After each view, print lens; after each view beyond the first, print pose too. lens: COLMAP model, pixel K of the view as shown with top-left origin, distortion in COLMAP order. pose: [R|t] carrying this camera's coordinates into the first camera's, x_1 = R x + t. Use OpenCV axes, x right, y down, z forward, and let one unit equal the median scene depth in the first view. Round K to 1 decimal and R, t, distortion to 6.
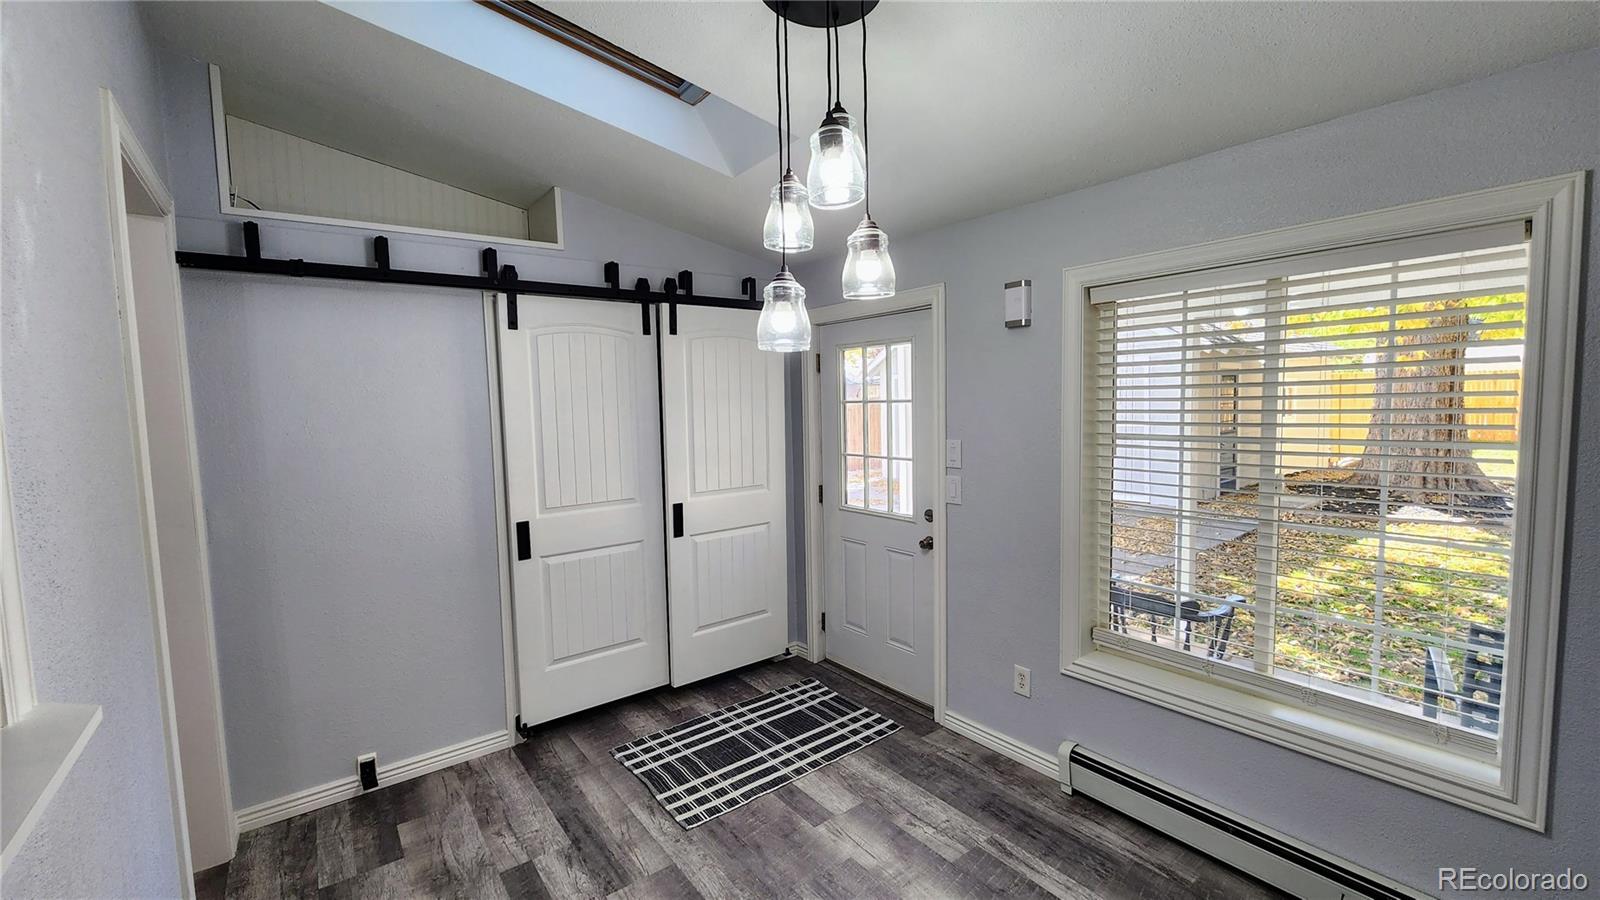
lens RADIAL K [[657.2, 0, 808.9], [0, 657.2, 450.0], [0, 0, 1]] dist [-0.002686, -0.000544]
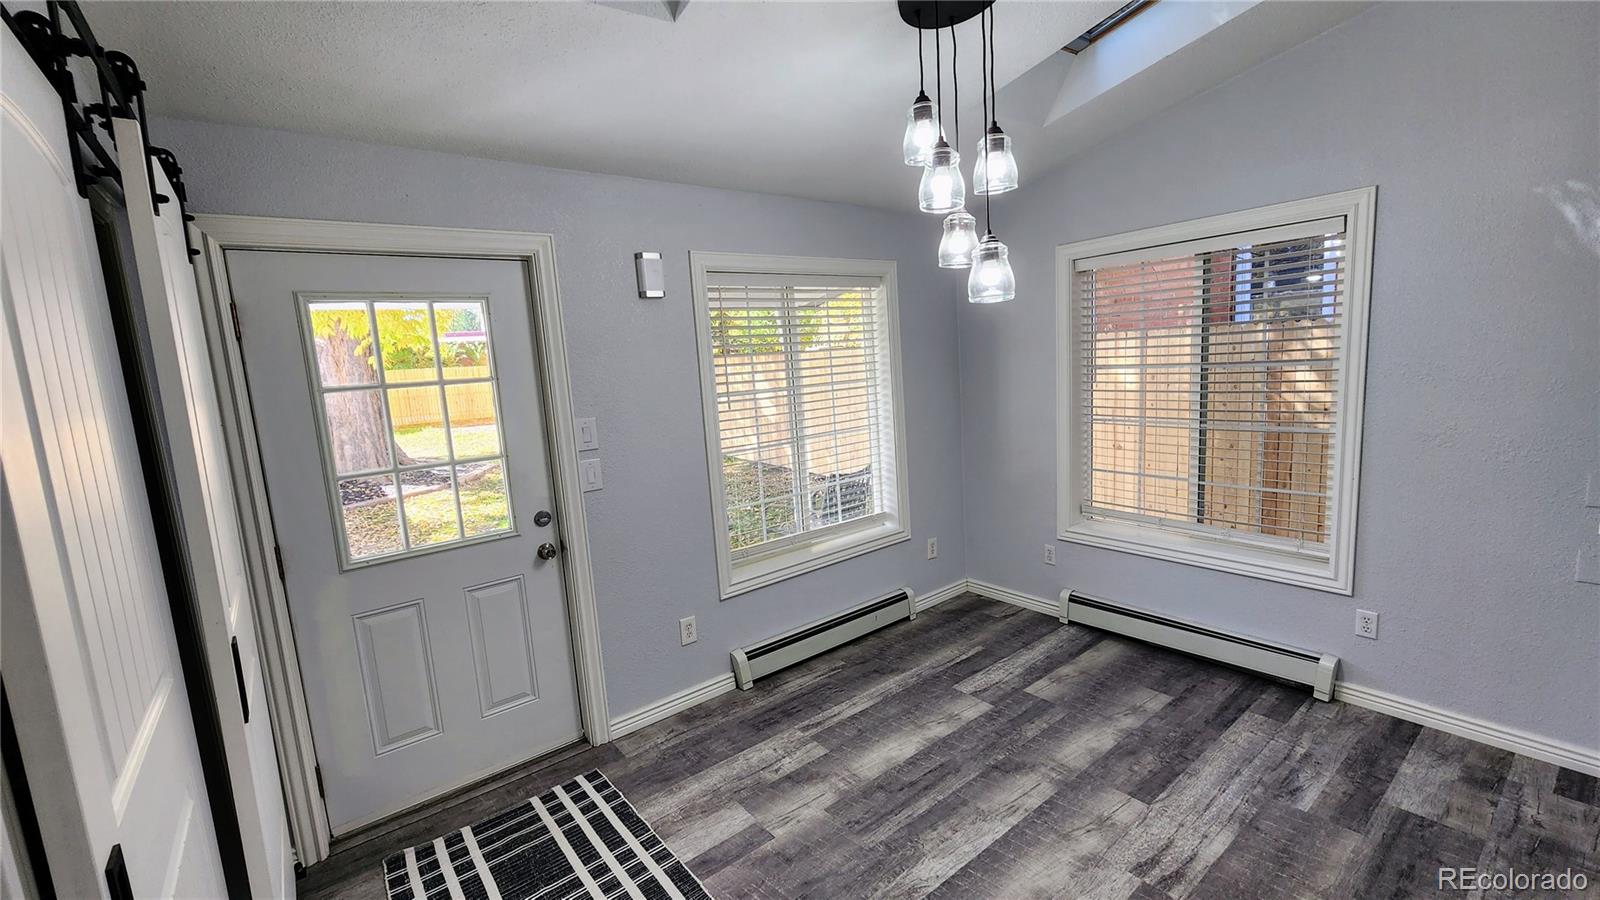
lens RADIAL K [[657.2, 0, 807.0], [0, 657.2, 445.9], [0, 0, 1]] dist [-0.002686, -0.000544]
pose [[-0.003923, -0.118265, 0.992974, -0.687845], [0.133109, 0.984084, 0.117732, -0.045553], [-0.991094, 0.132636, 0.011882, 0.732158]]
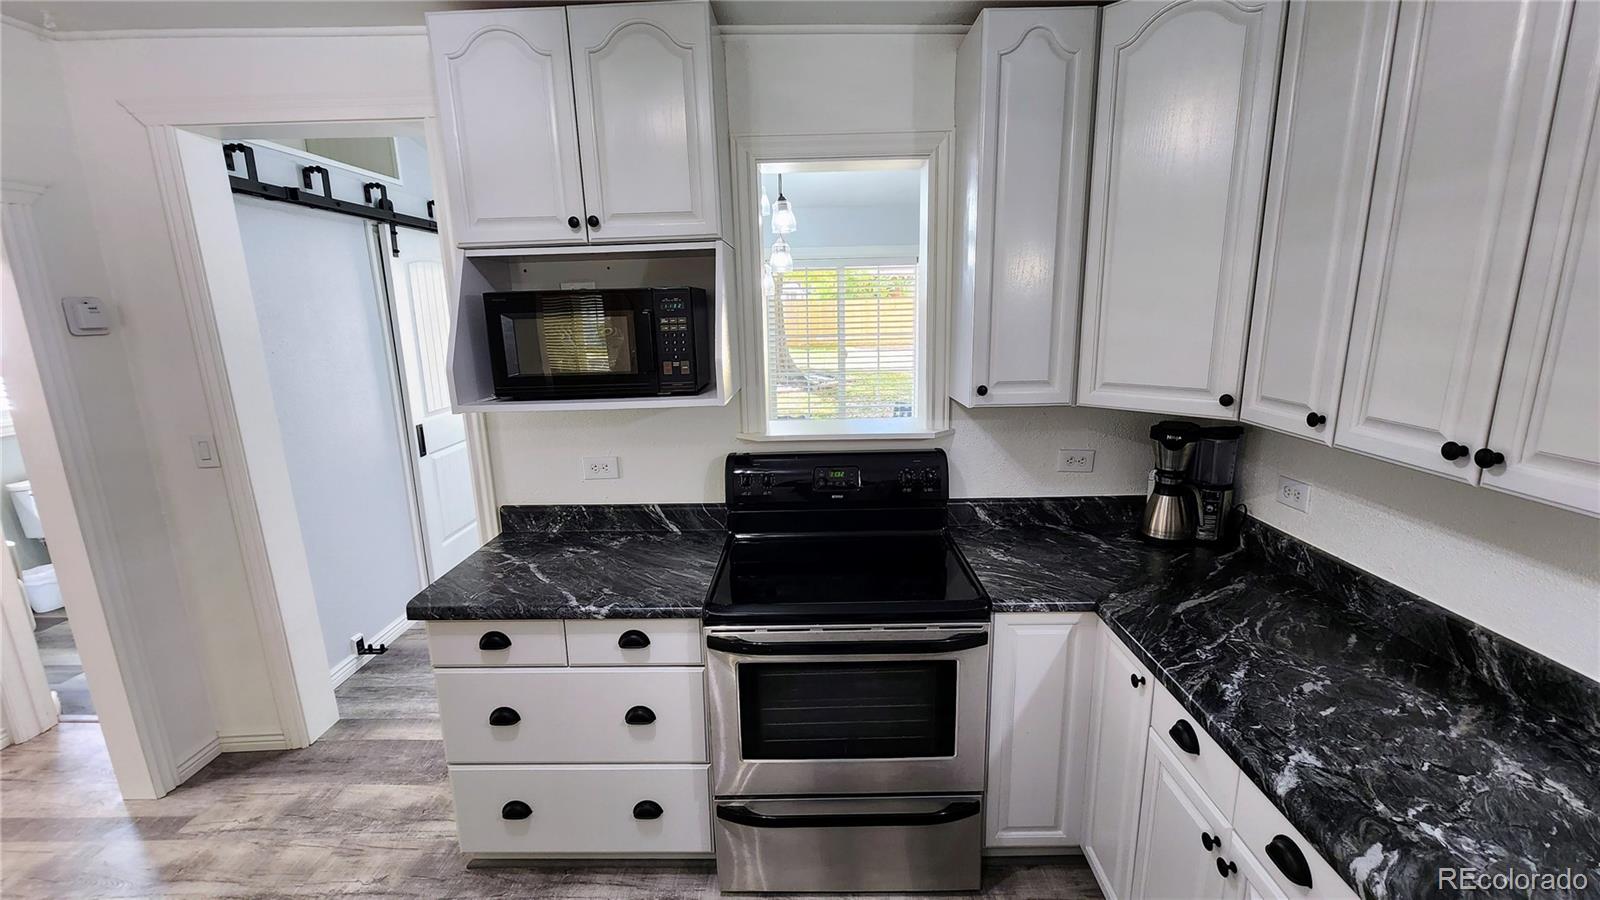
lens RADIAL K [[657.2, 0, 809.3], [0, 657.2, 446.9], [0, 0, 1]] dist [-0.002686, -0.000544]
pose [[0.621783, -0.156802, 0.767332, -0.945324], [0.062508, 0.986563, 0.150950, 0.016073], [-0.780691, -0.045893, 0.623230, -0.295178]]
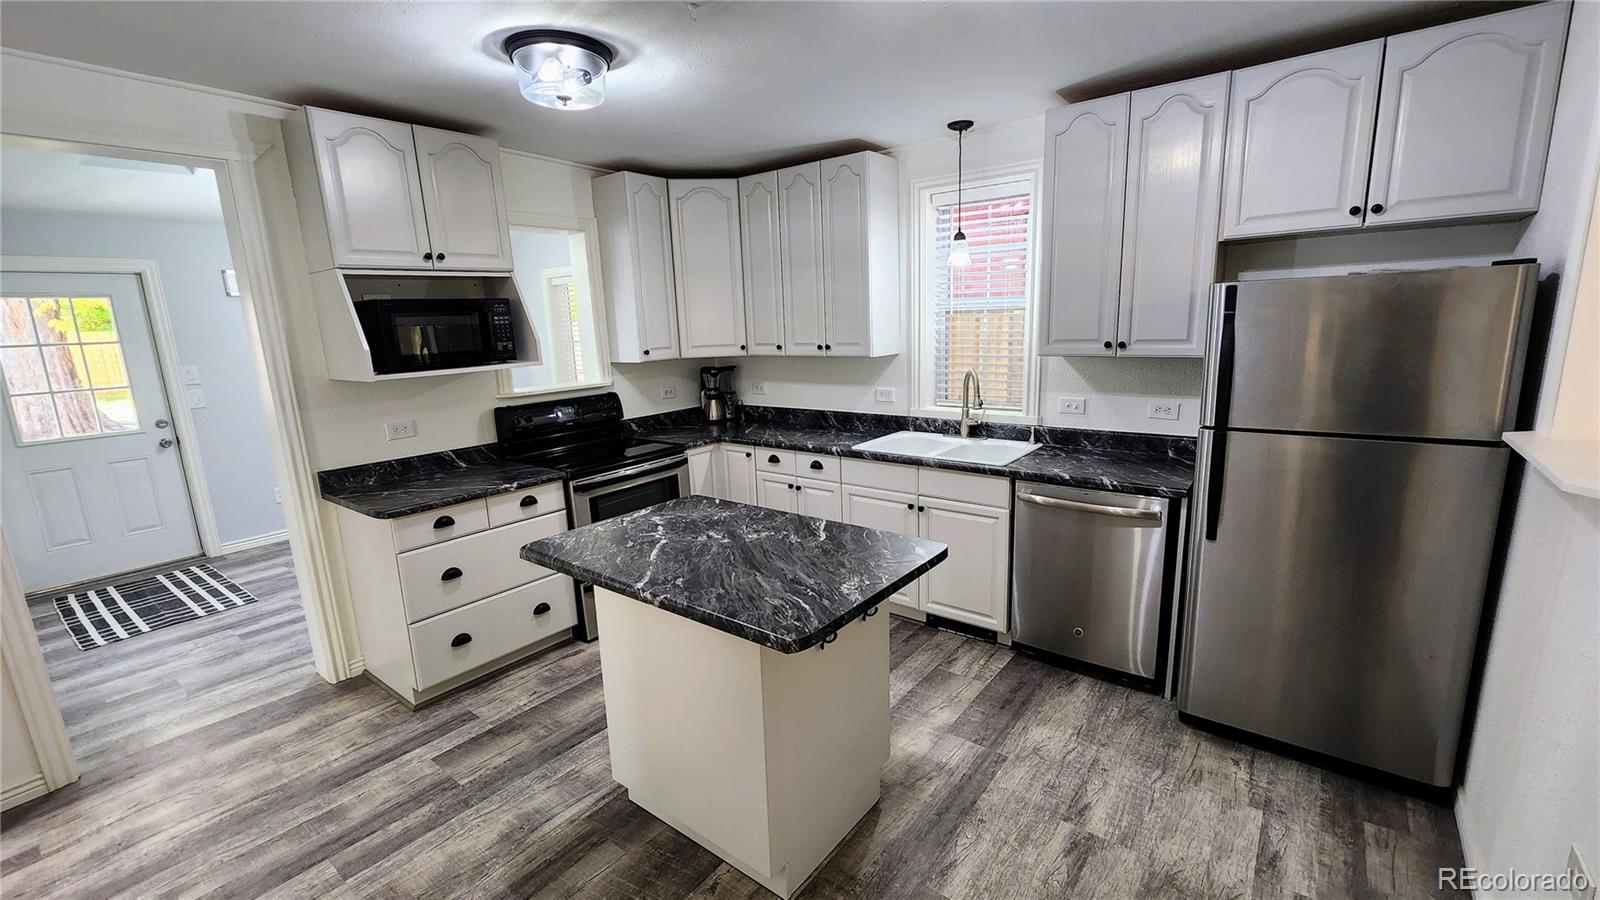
lens RADIAL K [[657.2, 0, 806.2], [0, 657.2, 447.7], [0, 0, 1]] dist [-0.002686, -0.000544]
pose [[-0.249808, -0.157240, 0.955443, -1.691504], [0.111167, 0.975545, 0.189614, 0.041582], [-0.961893, 0.153581, -0.226219, -0.002514]]
